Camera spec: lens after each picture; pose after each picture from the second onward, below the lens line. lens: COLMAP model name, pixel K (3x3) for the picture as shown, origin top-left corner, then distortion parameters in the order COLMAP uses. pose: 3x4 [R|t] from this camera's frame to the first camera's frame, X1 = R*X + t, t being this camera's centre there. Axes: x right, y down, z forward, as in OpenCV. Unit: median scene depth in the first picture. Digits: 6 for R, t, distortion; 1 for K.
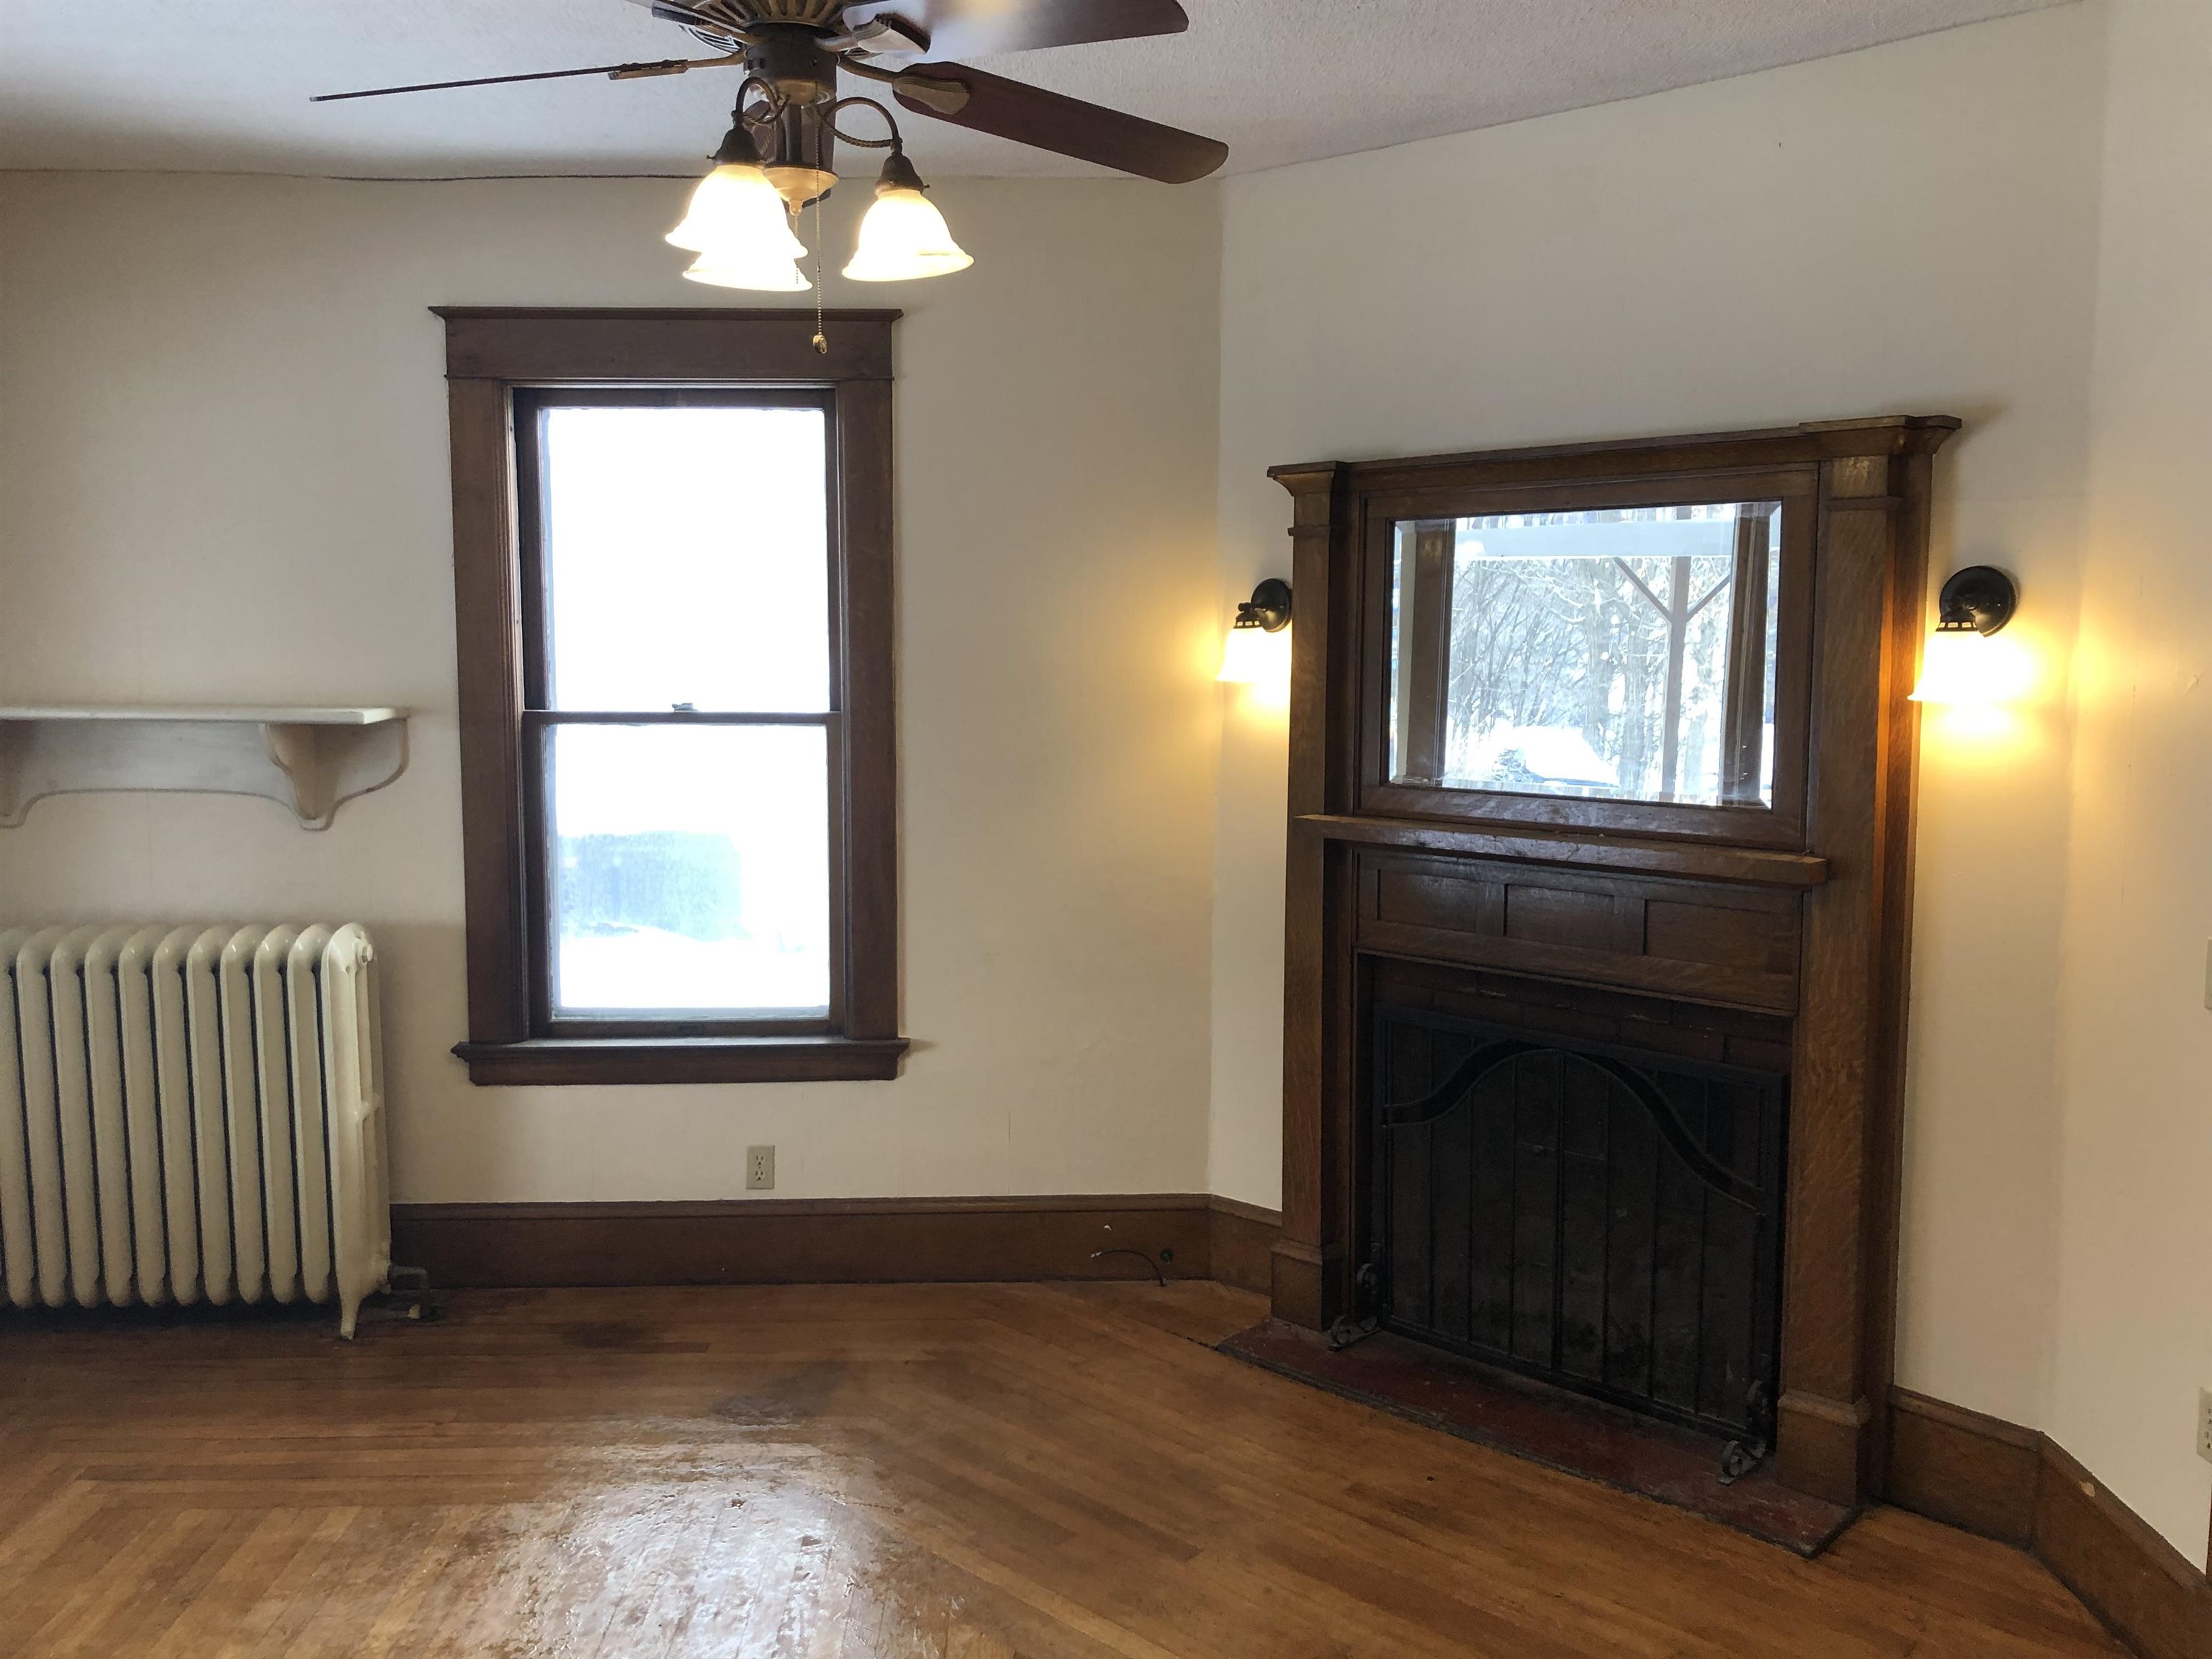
lens RADIAL K [[1831.7, 0, 1104.7], [0, 1831.7, 821.0], [0, 0, 1]] dist [0.067529, -0.083451]
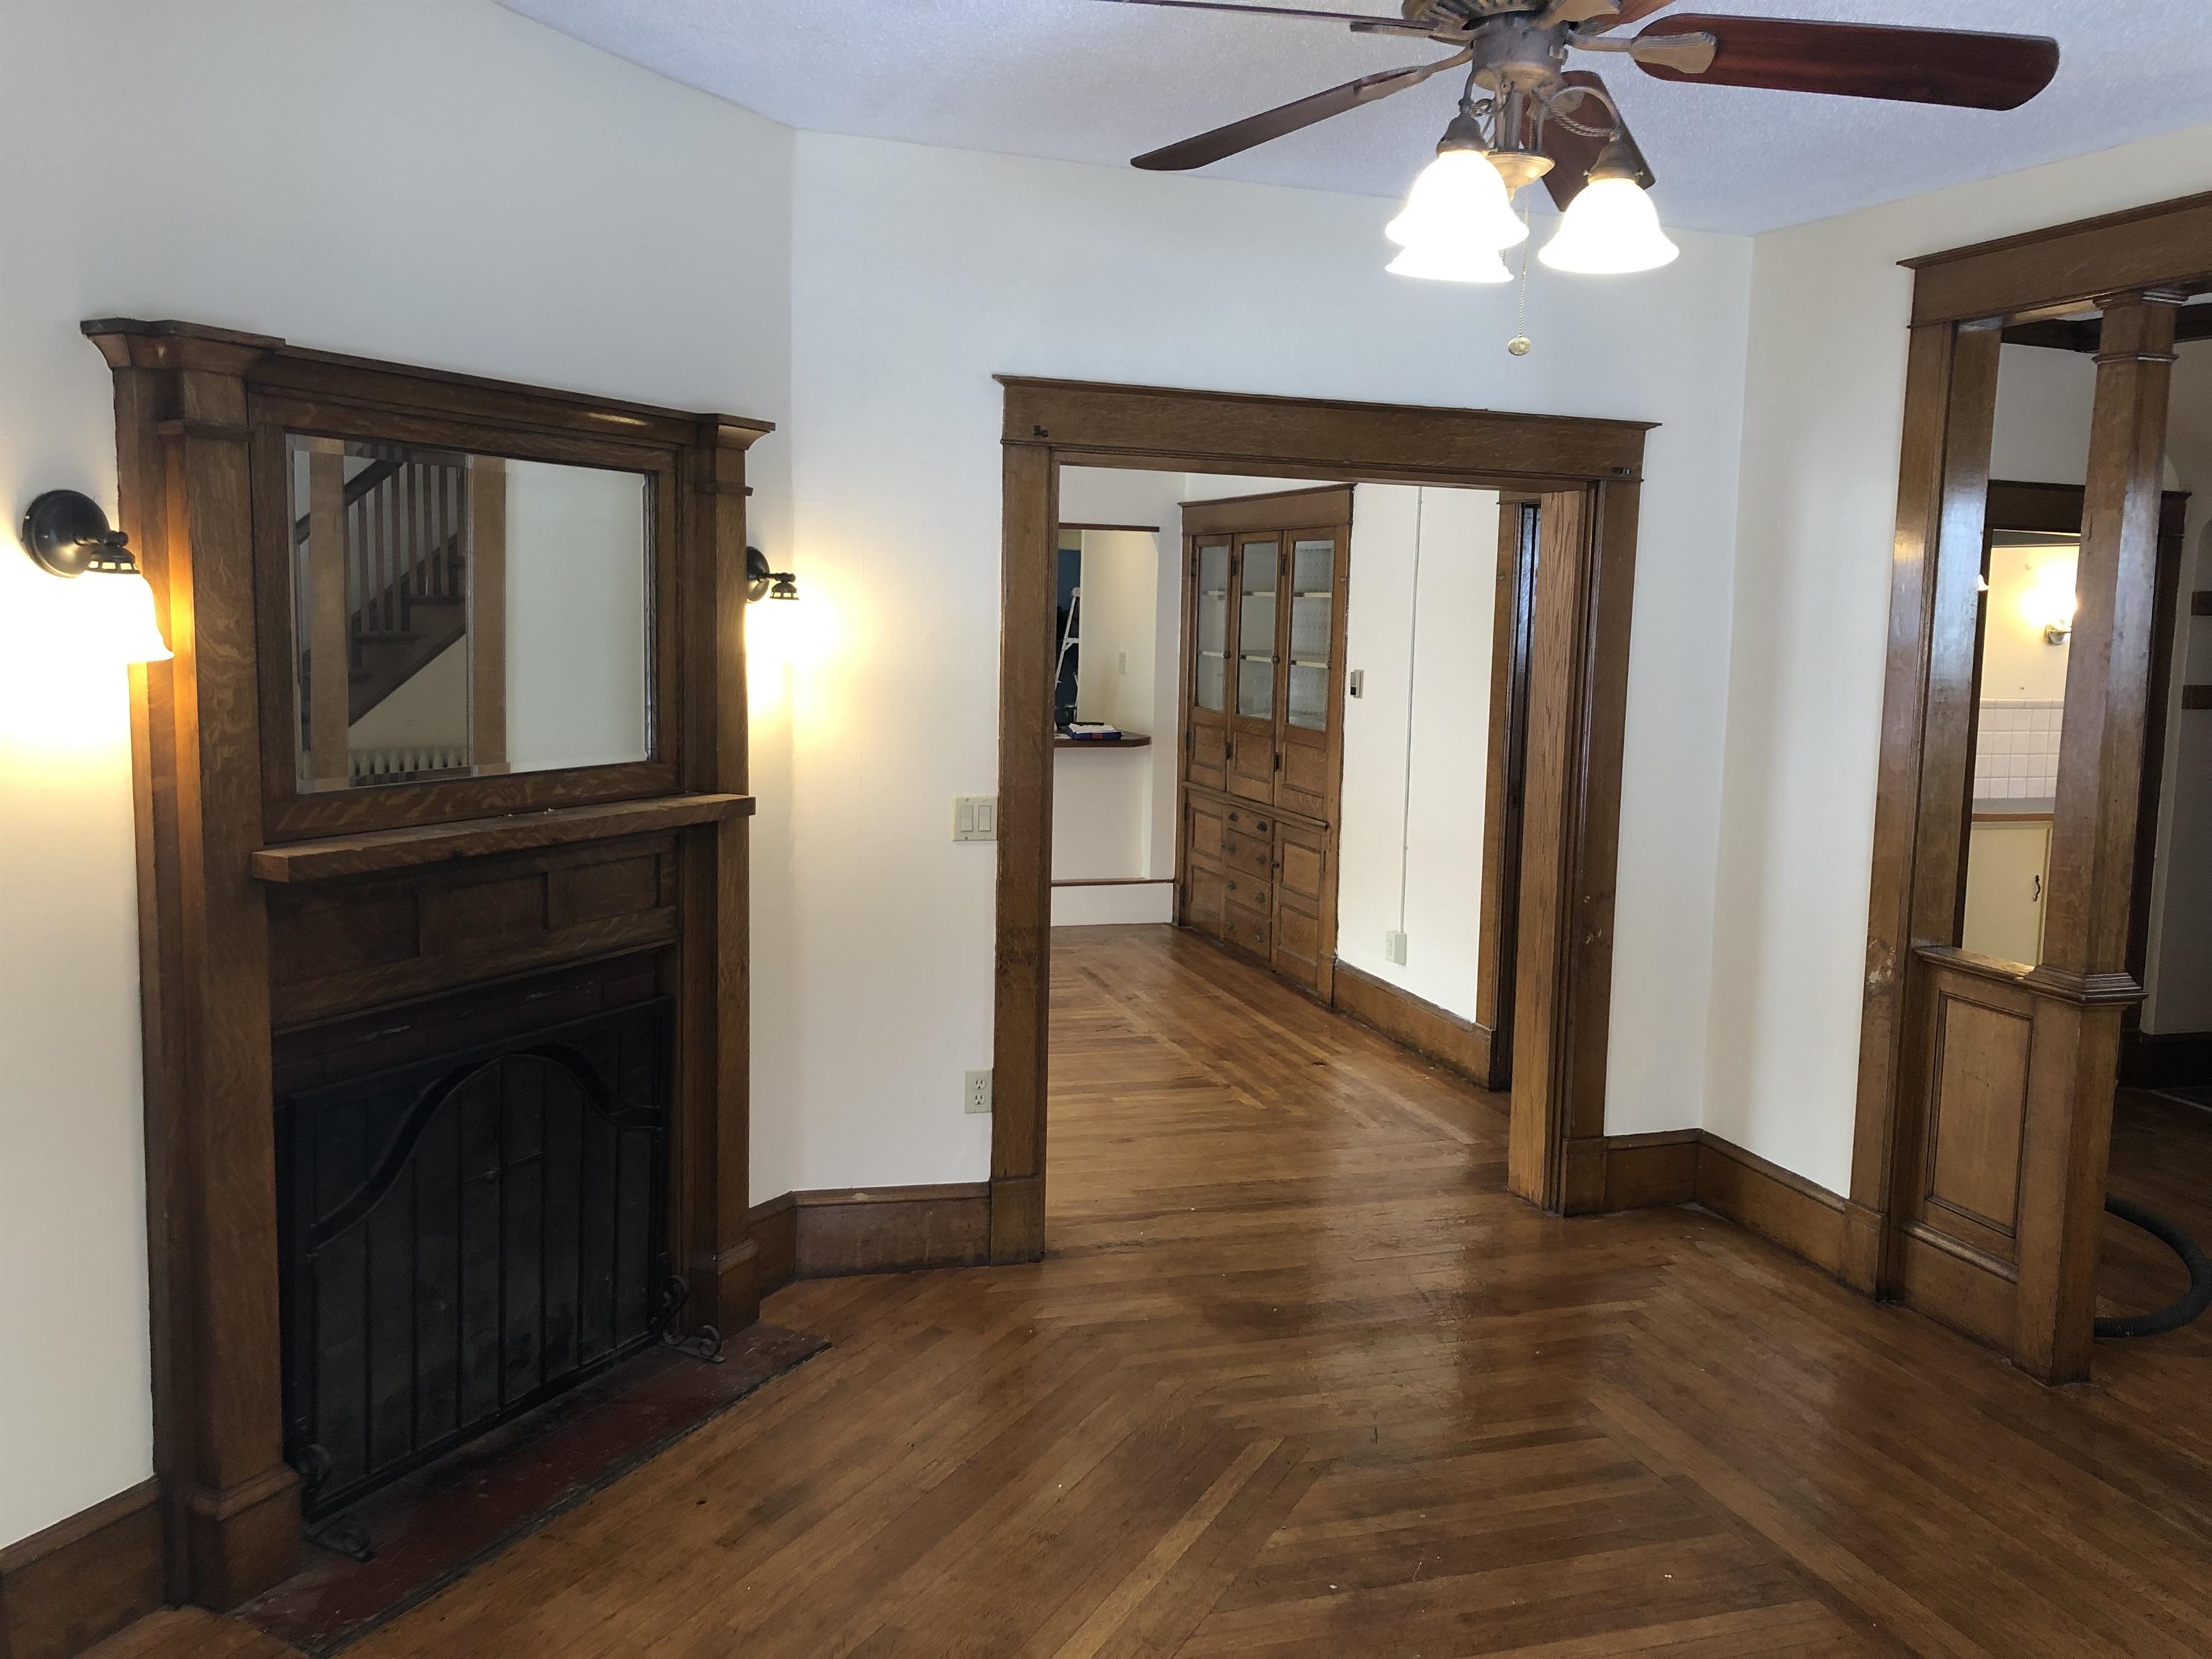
lens RADIAL K [[1831.7, 0, 1104.7], [0, 1831.7, 821.0], [0, 0, 1]] dist [0.067529, -0.083451]
pose [[-0.290212, -0.127520, 0.948428, -0.757487], [0.064437, 0.986228, 0.152320, -0.119752], [-0.954790, 0.105319, -0.277999, 1.067284]]
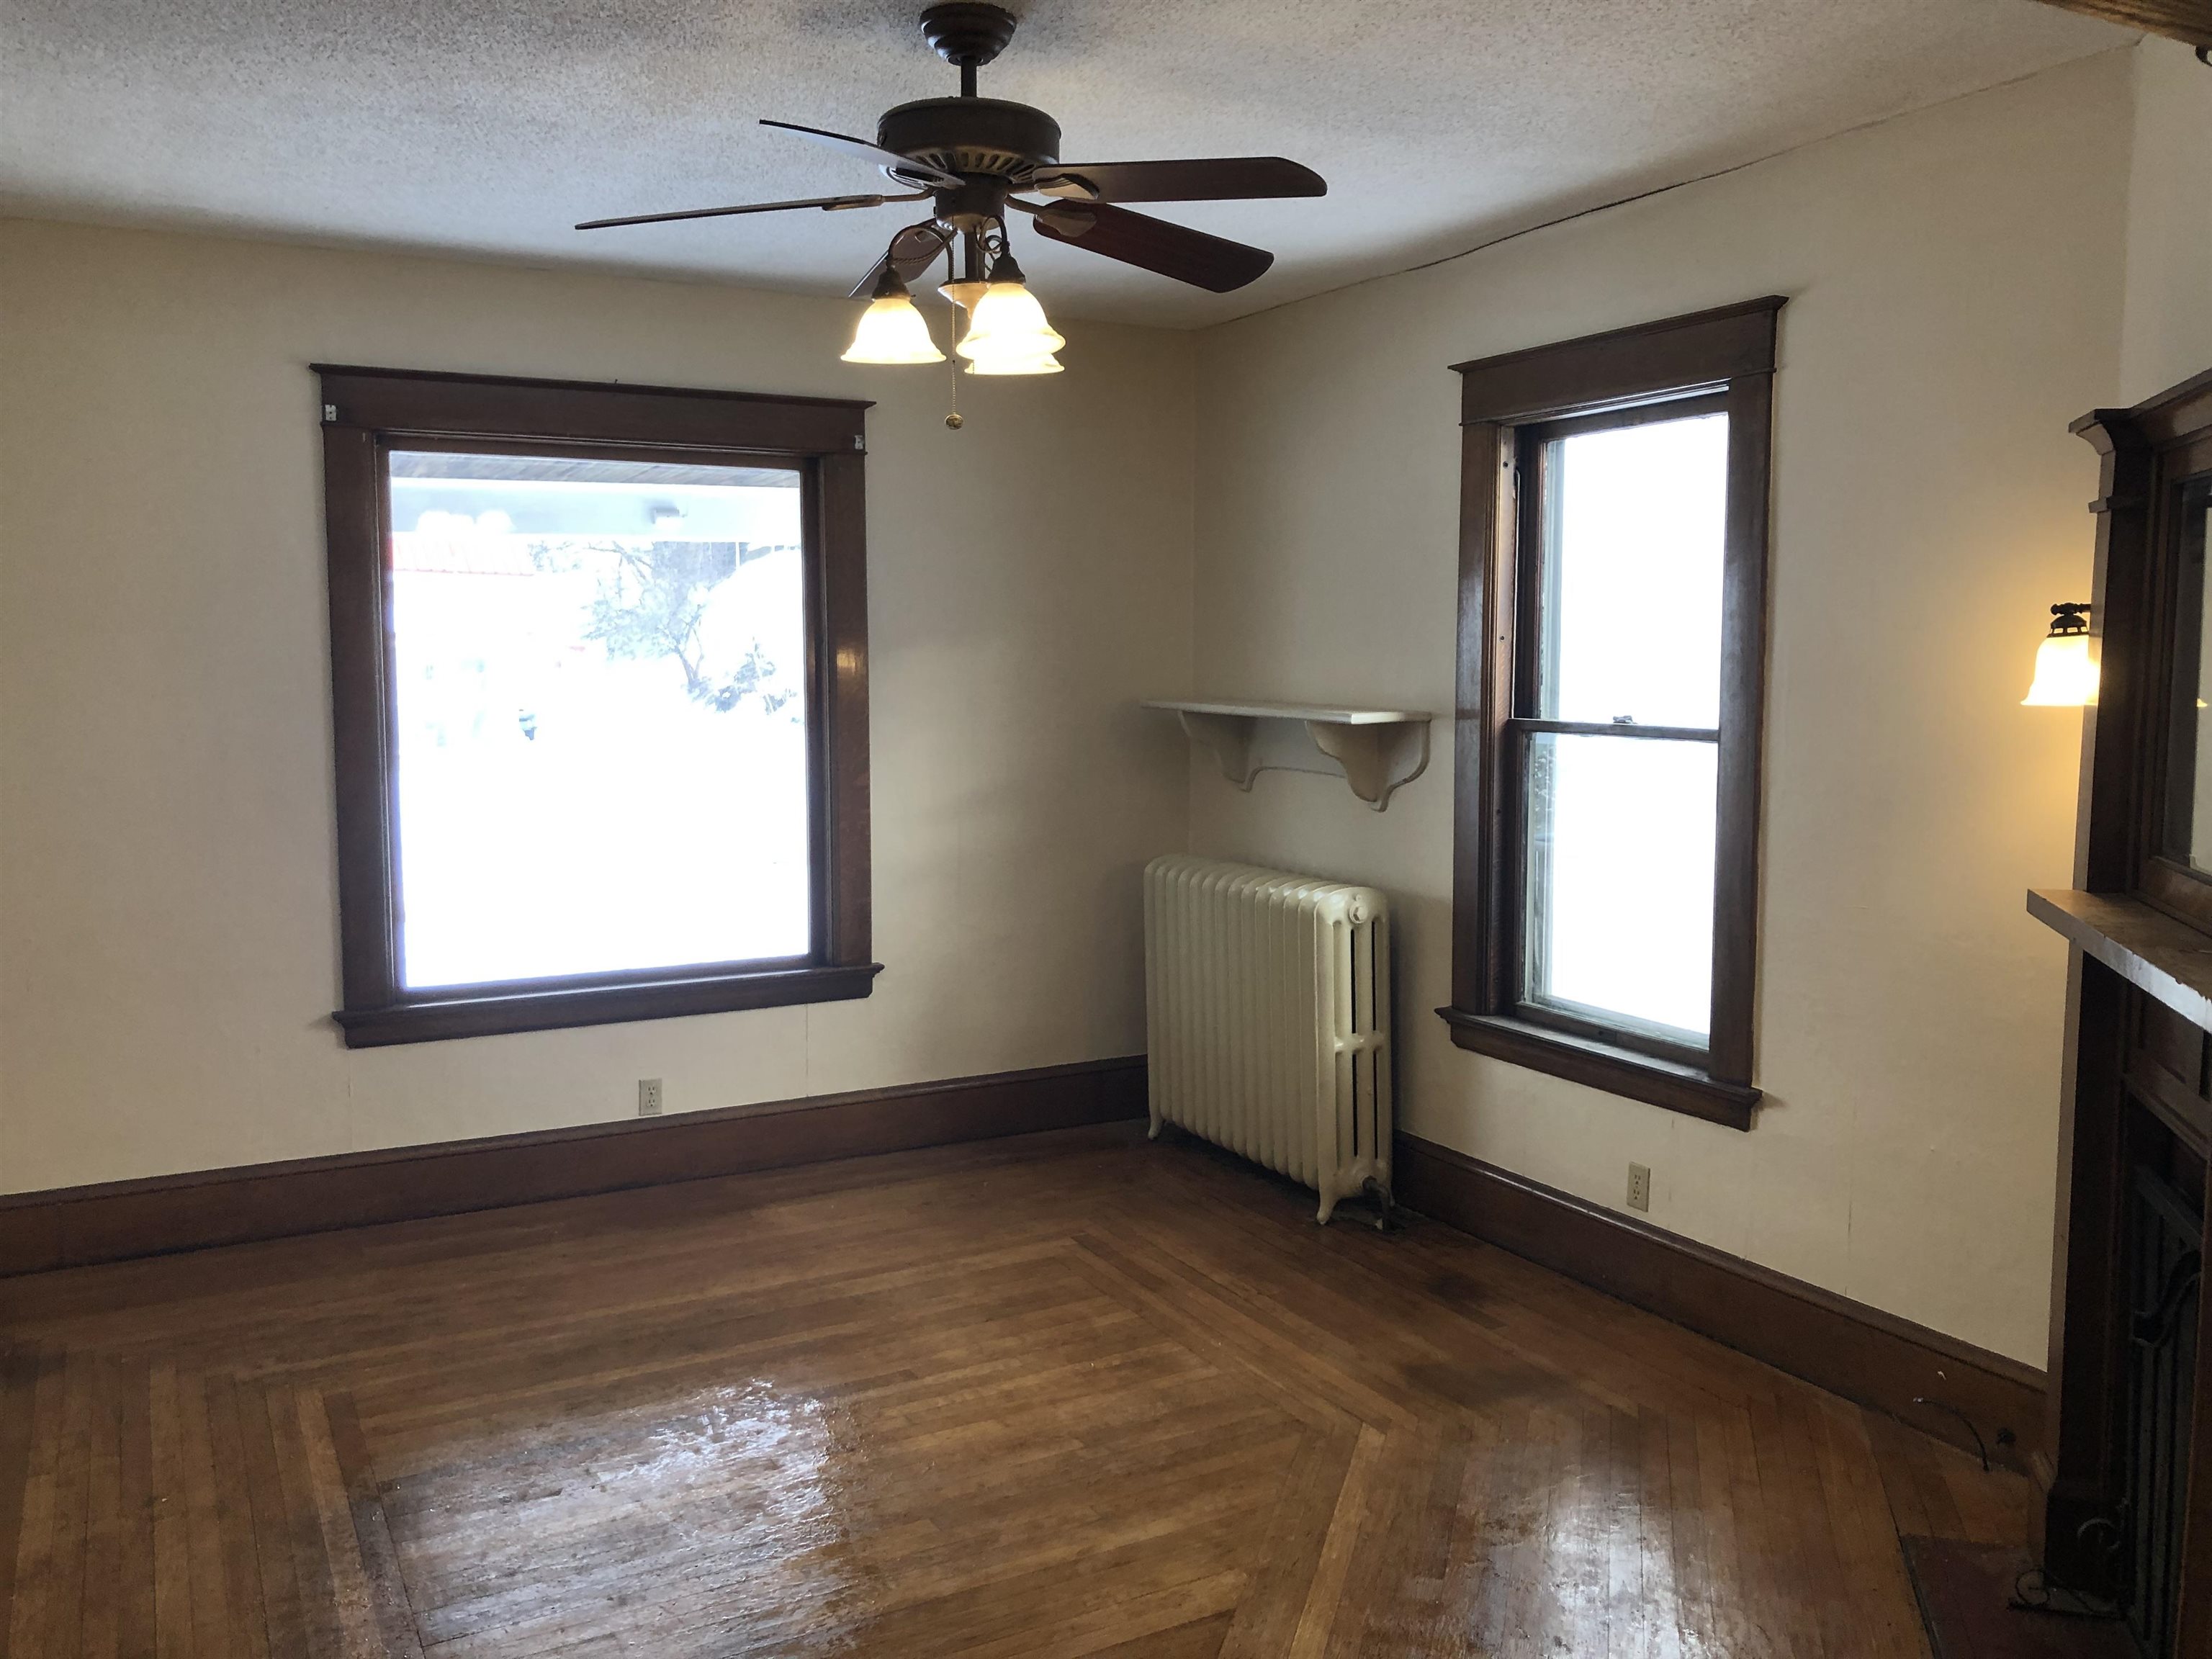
lens RADIAL K [[1831.7, 0, 1104.7], [0, 1831.7, 821.0], [0, 0, 1]] dist [0.067529, -0.083451]
pose [[0.448604, 0.082115, -0.889950, 0.568685], [-0.090981, 0.994793, 0.045927, -0.027635], [0.889087, 0.060366, 0.453739, 0.294763]]
